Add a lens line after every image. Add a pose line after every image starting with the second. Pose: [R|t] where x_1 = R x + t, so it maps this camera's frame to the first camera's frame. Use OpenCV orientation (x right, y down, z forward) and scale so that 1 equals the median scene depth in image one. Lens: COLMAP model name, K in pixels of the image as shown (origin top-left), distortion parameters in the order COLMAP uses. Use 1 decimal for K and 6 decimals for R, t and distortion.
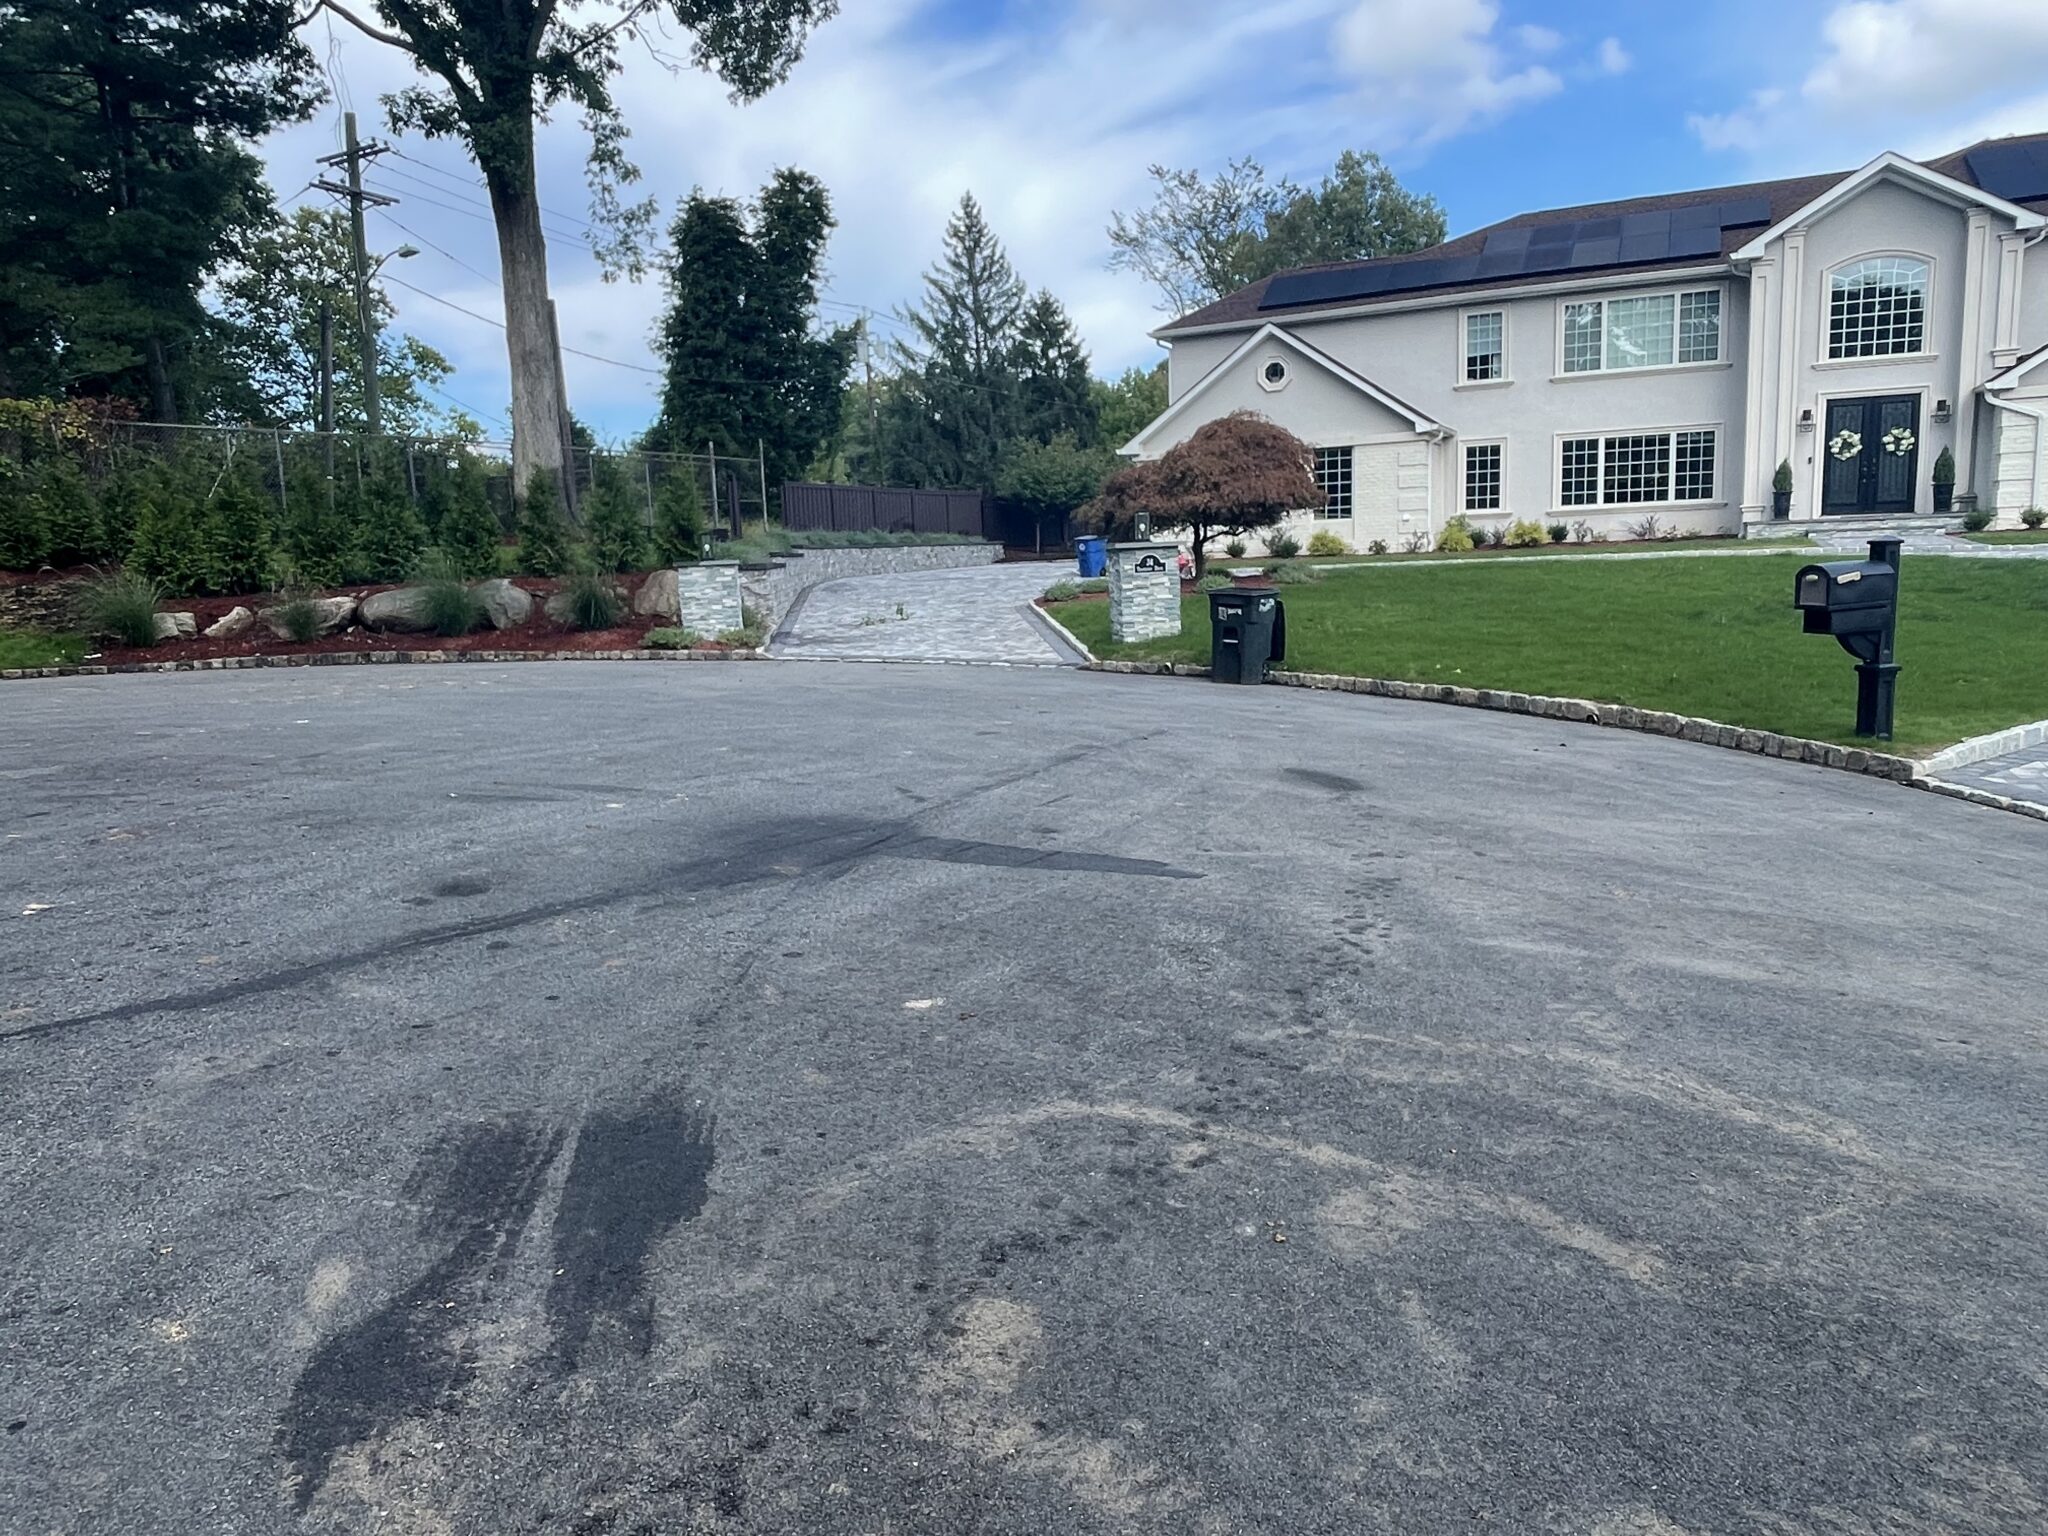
lens RADIAL K [[1383.5, 0, 1011.6], [0, 1383.5, 783.6], [0, 0, 1]] dist [0.005747, -0.019001]
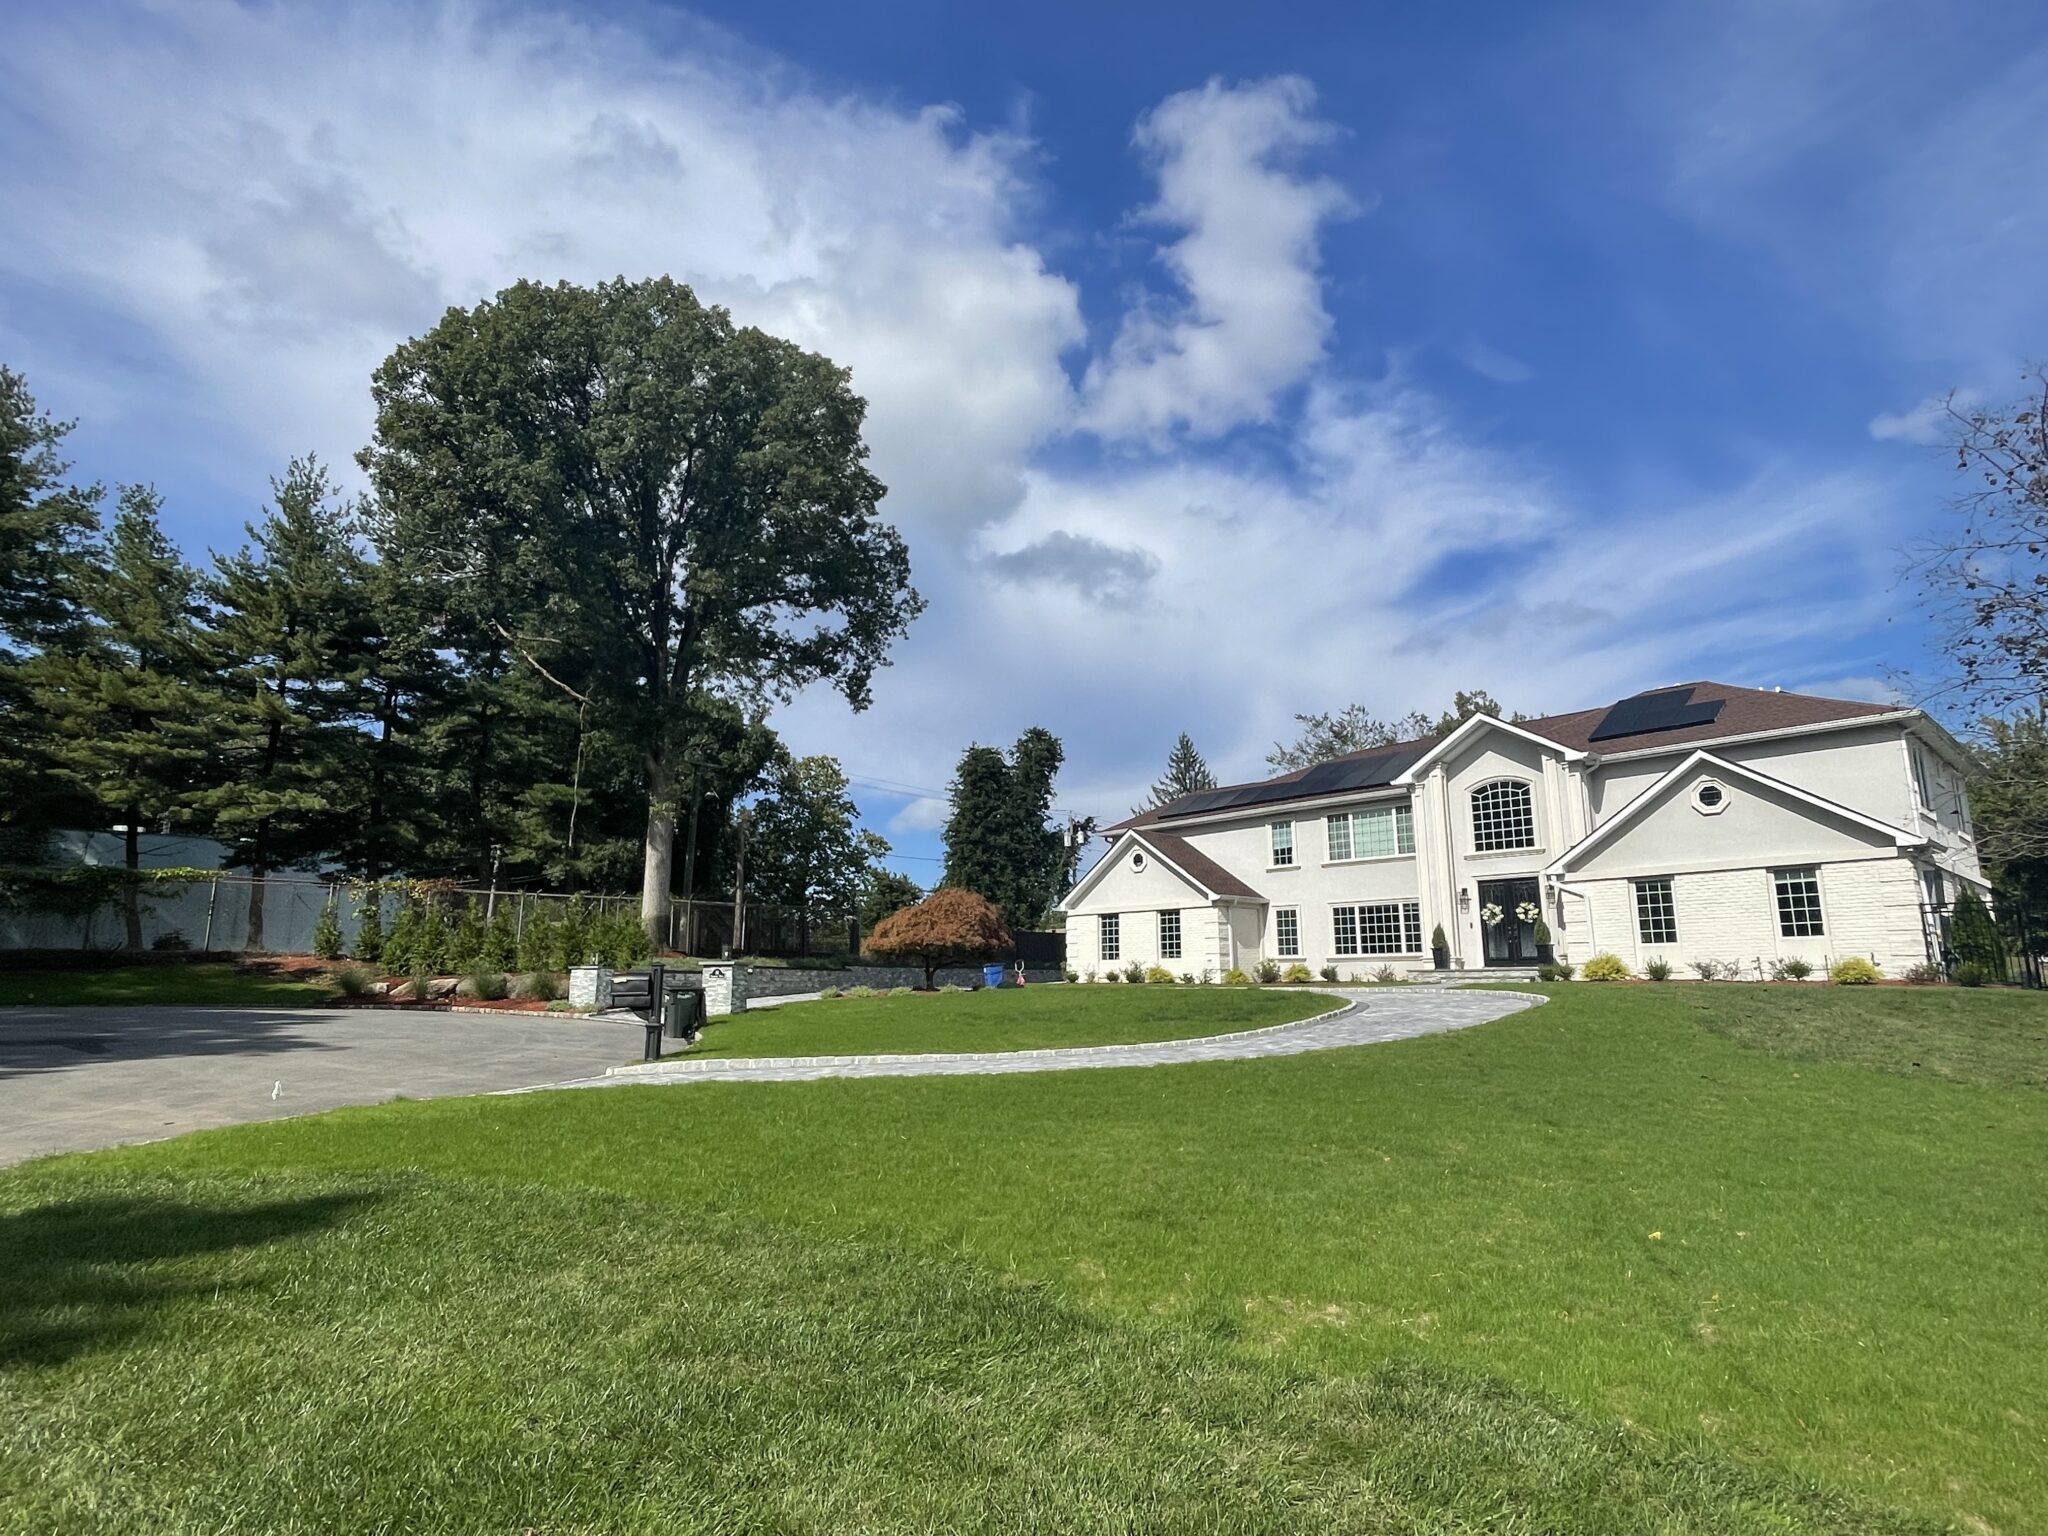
lens RADIAL K [[1085.1, 0, 1024.6], [0, 1085.1, 776.2], [0, 0, 1]] dist [-0.001429, -0.002649]
pose [[0.931721, -0.030125, -0.361924, 0.514041], [-0.095667, 0.940998, -0.324608, 0.011421], [0.350348, 0.337068, 0.873866, -0.105984]]
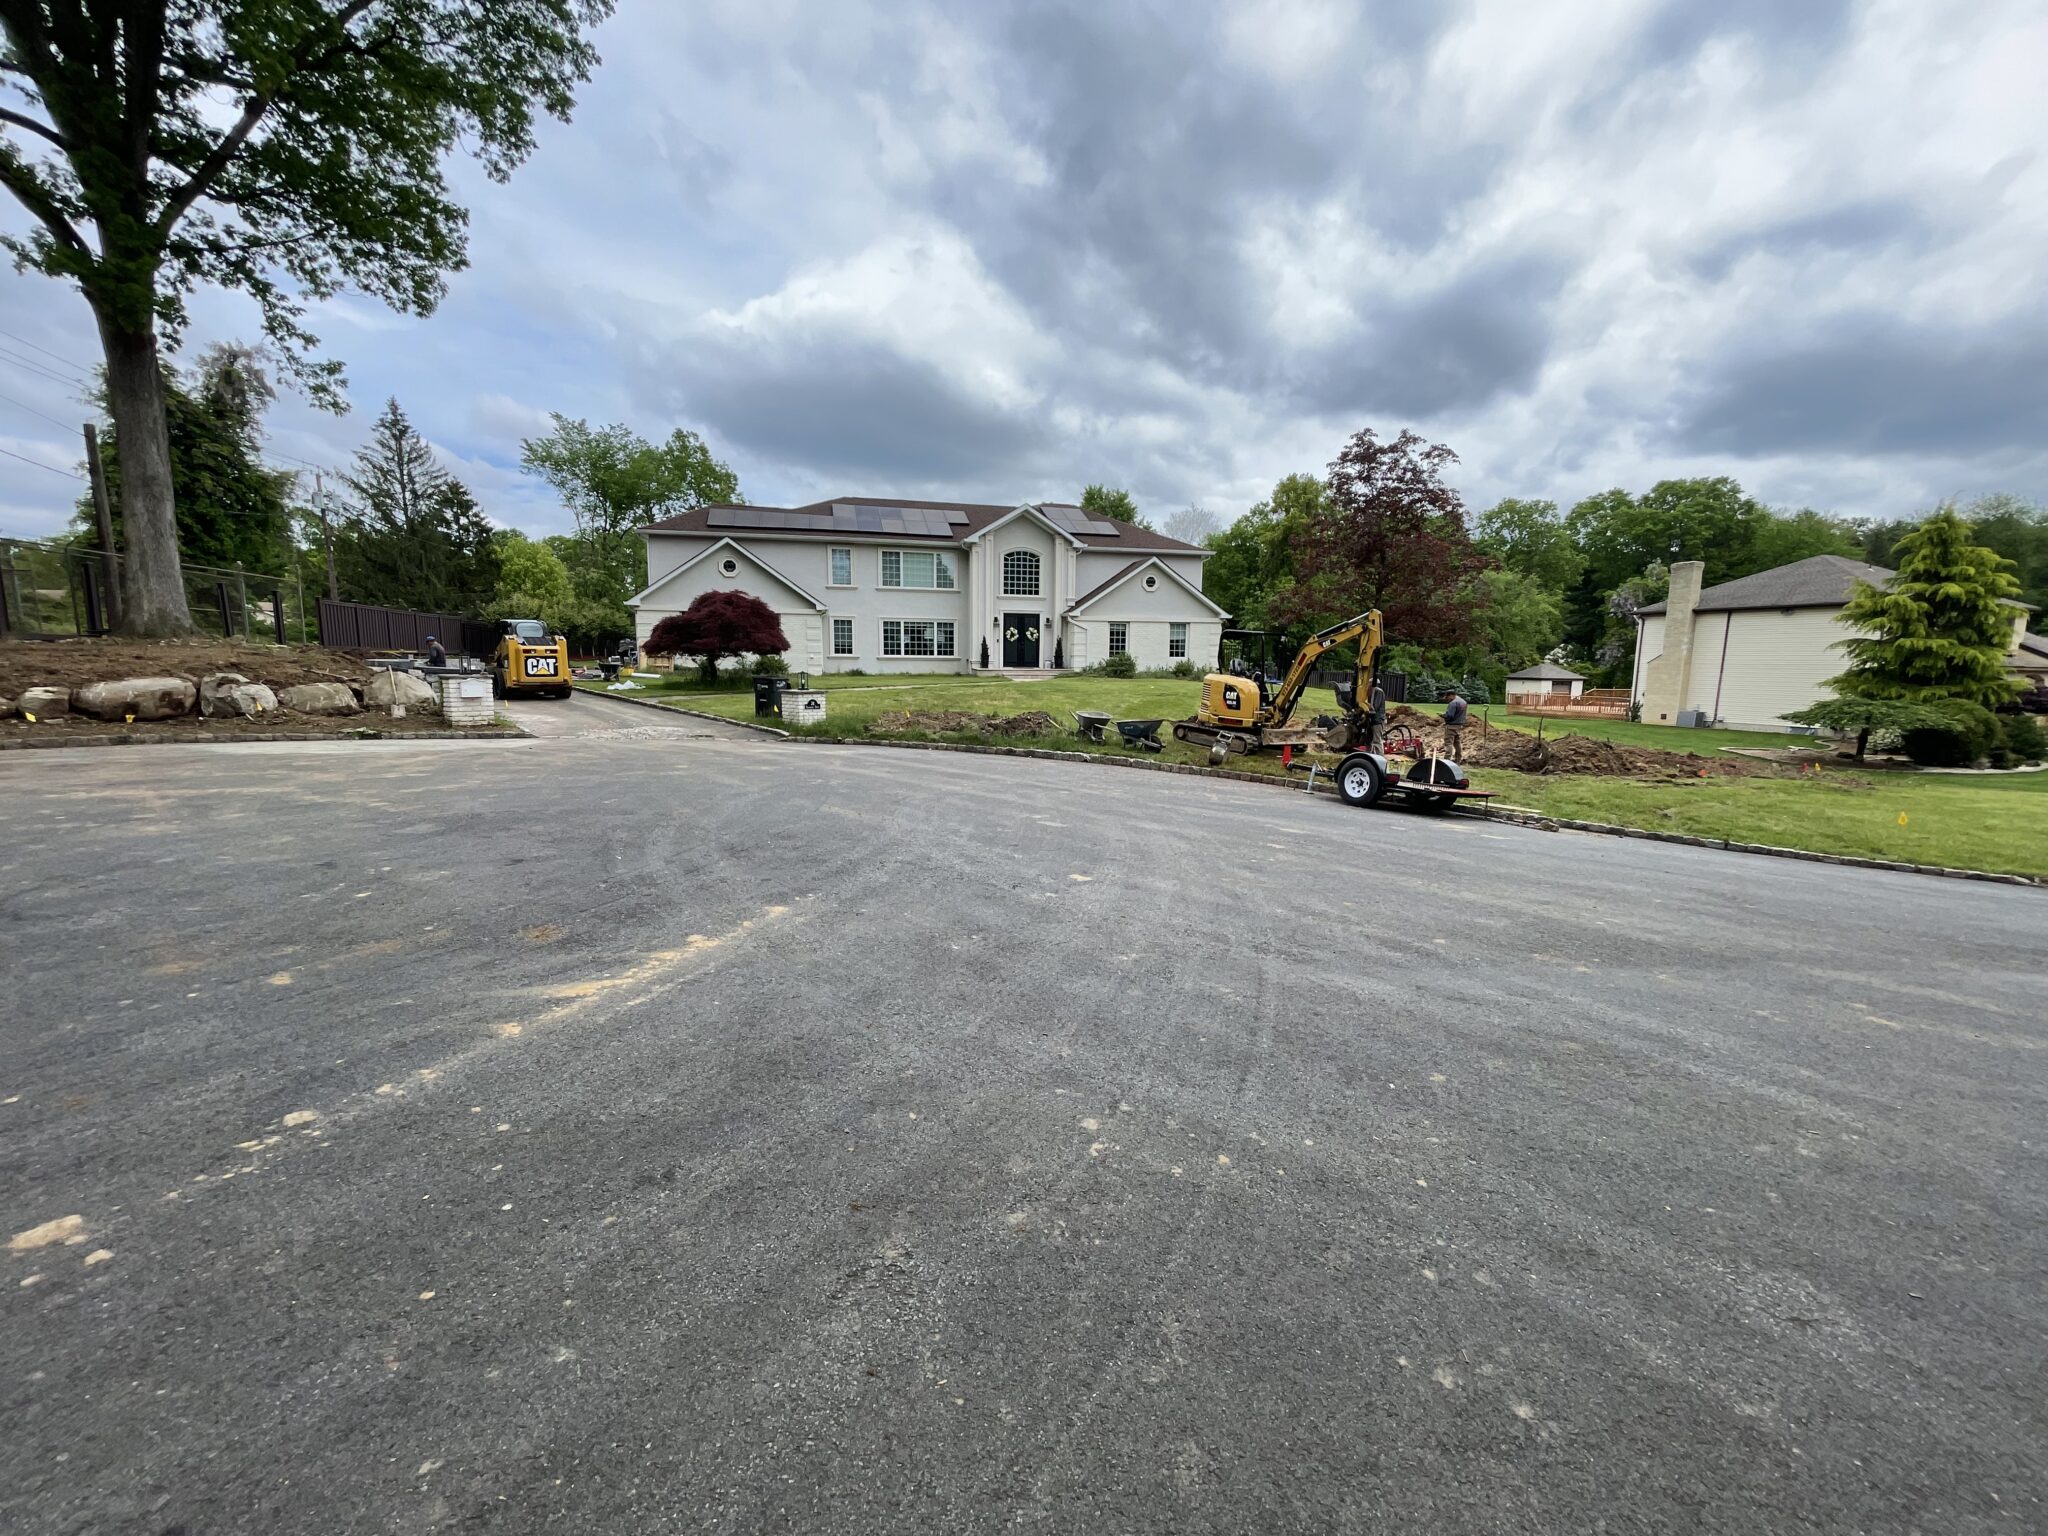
lens RADIAL K [[822.2, 0, 1028.9], [0, 822.2, 773.6], [0, 0, 1]] dist [-0.002688, -0.001279]
pose [[0.766465, -0.036622, 0.641242, -0.185321], [0.063849, 0.997772, -0.019333, -0.002626], [-0.639105, 0.055760, 0.767096, 0.013234]]
